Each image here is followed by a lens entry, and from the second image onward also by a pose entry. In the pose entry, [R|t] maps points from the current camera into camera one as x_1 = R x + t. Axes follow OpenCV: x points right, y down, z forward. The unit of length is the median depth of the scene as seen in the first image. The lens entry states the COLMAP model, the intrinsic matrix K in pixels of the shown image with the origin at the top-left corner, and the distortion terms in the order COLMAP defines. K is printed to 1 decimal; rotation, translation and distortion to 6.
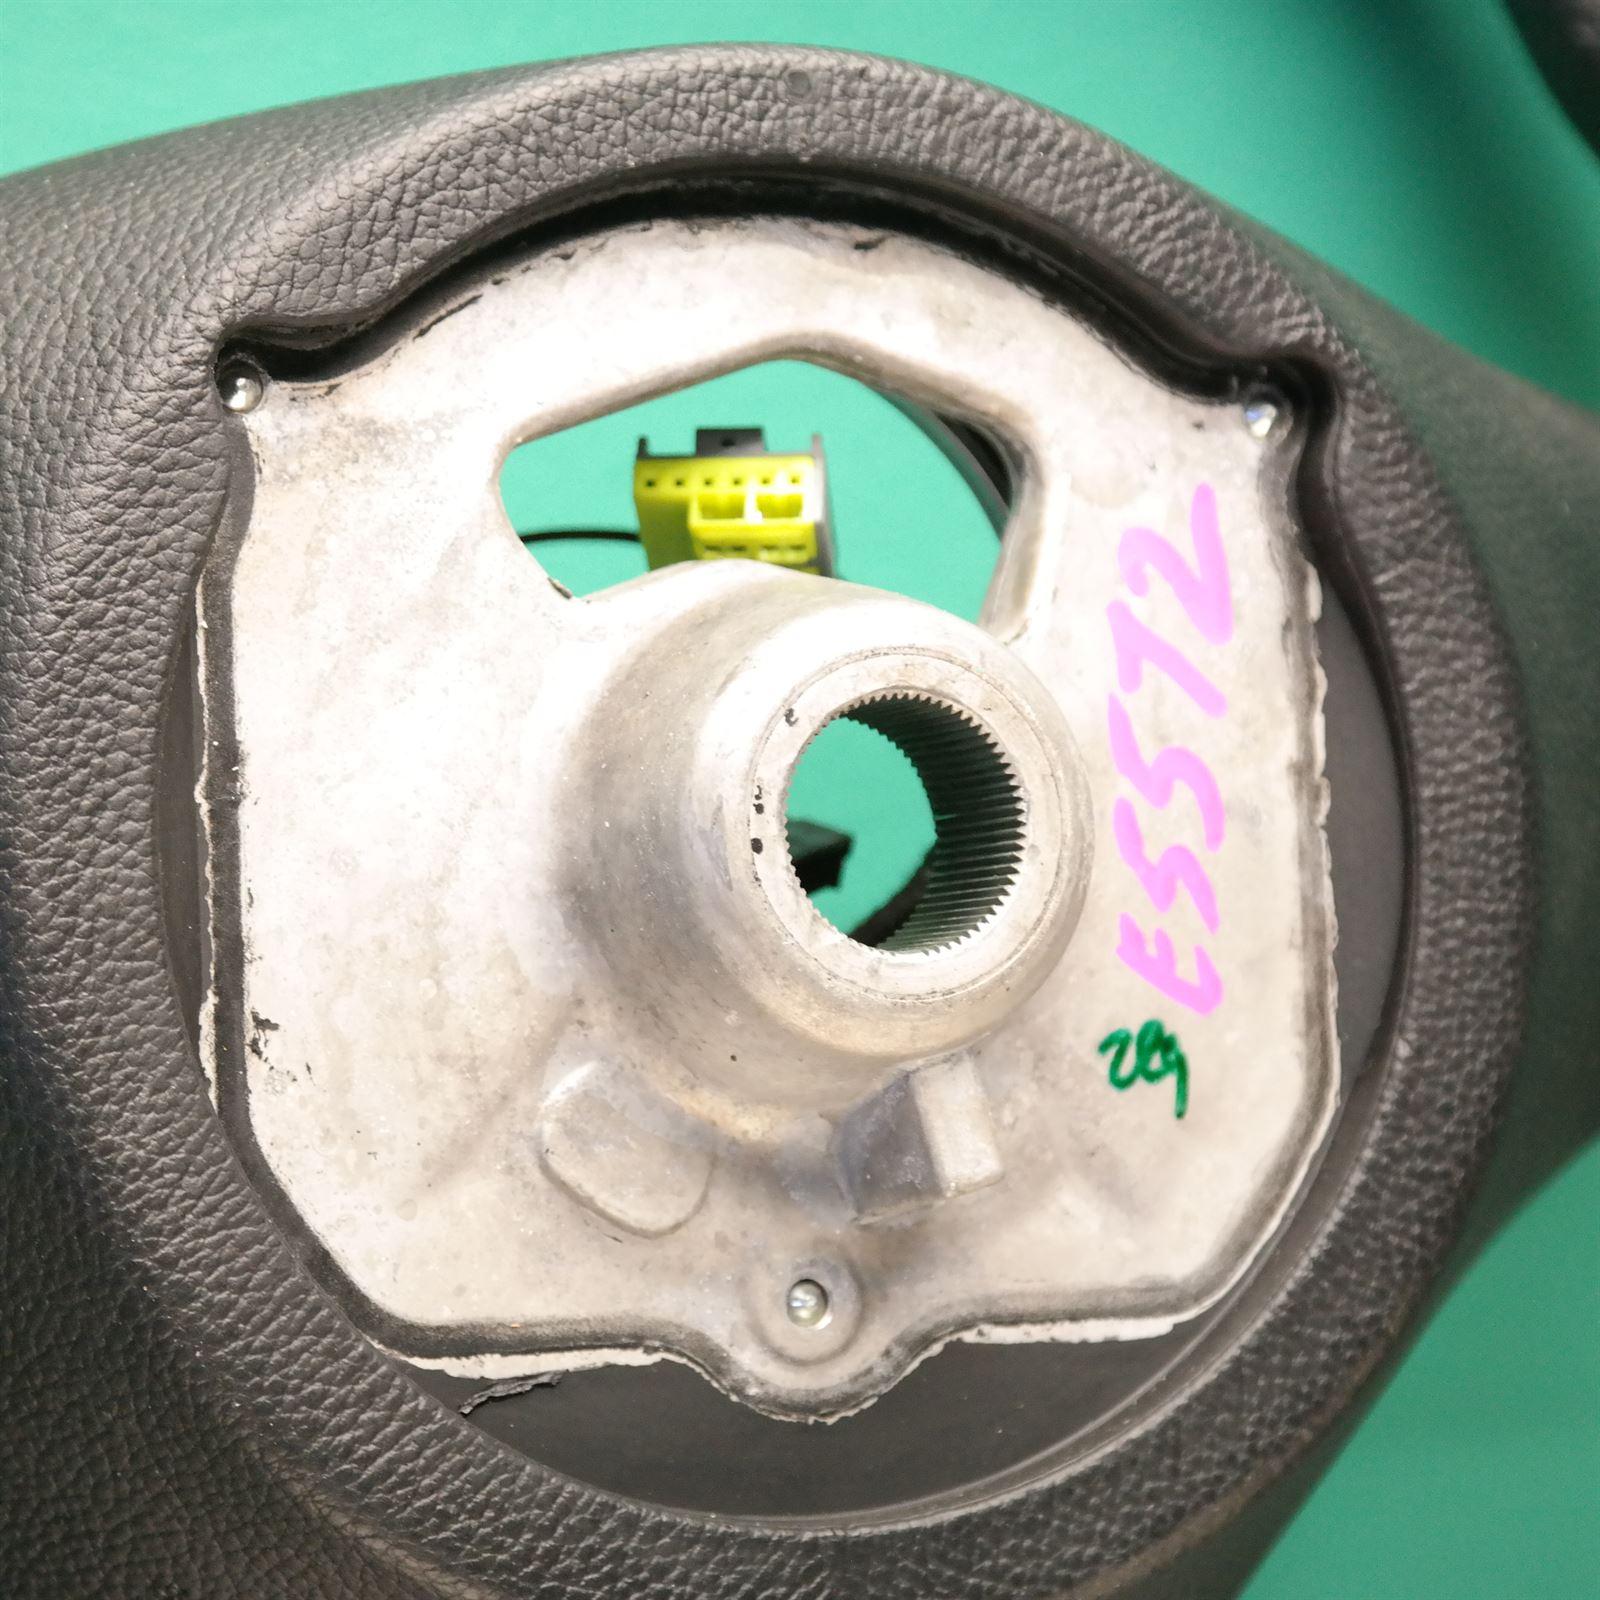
lens RADIAL K [[5292.4, 0, 796.0], [0, 5292.4, 834.3], [0, 0, 1]] dist [0.147244, 1.787313]
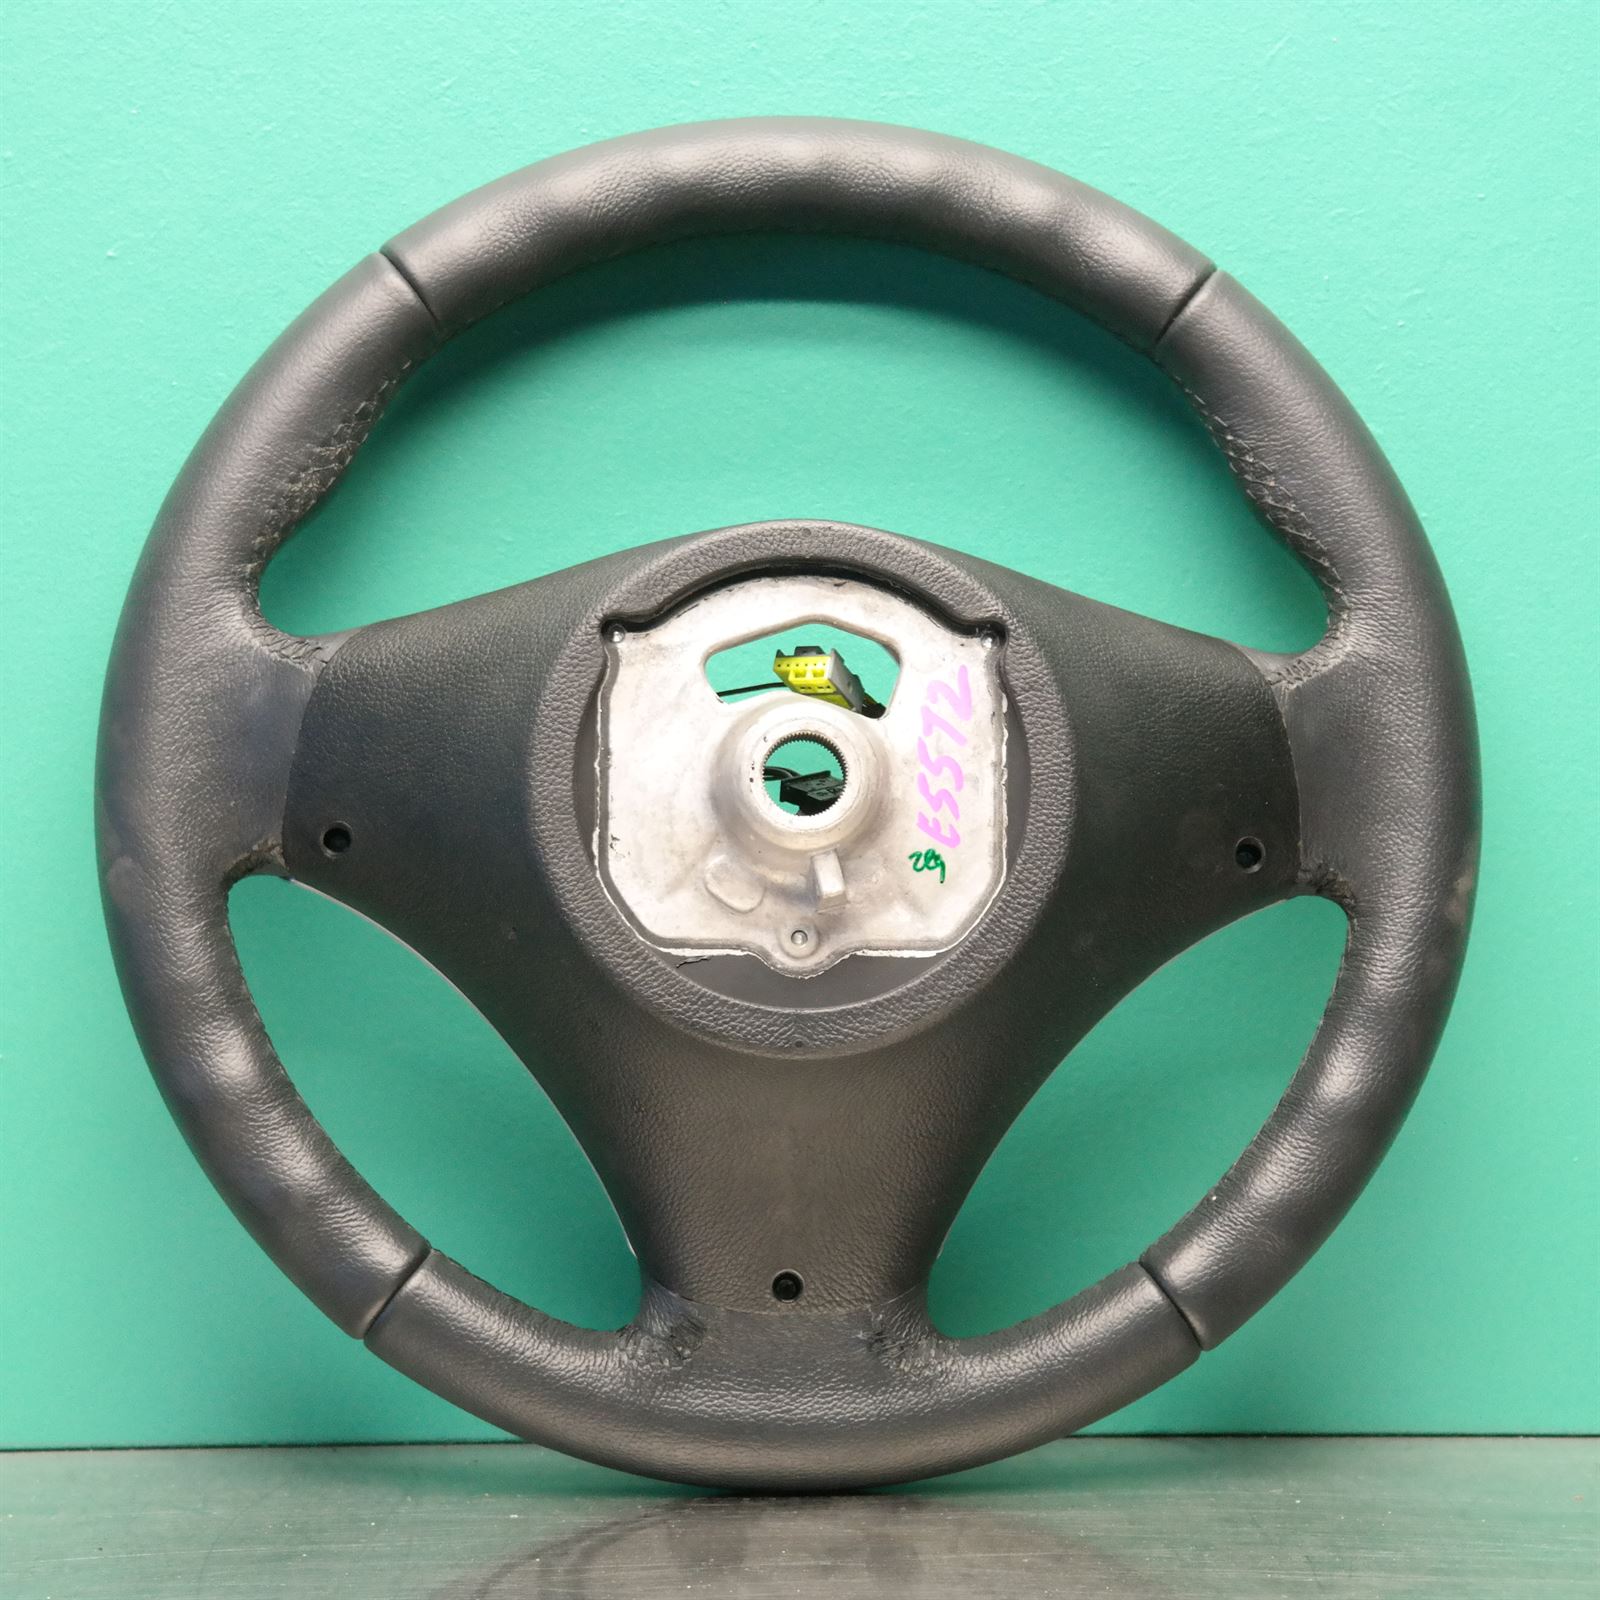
lens RADIAL K [[5292.4, 0, 796.0], [0, 5292.4, 834.3], [0, 0, 1]] dist [0.147244, 1.787313]
pose [[0.933539, 0.007199, -0.358403, 1.081151], [-0.022270, 0.999032, -0.037940, 0.144577], [0.357783, 0.043401, 0.932796, -1.807803]]
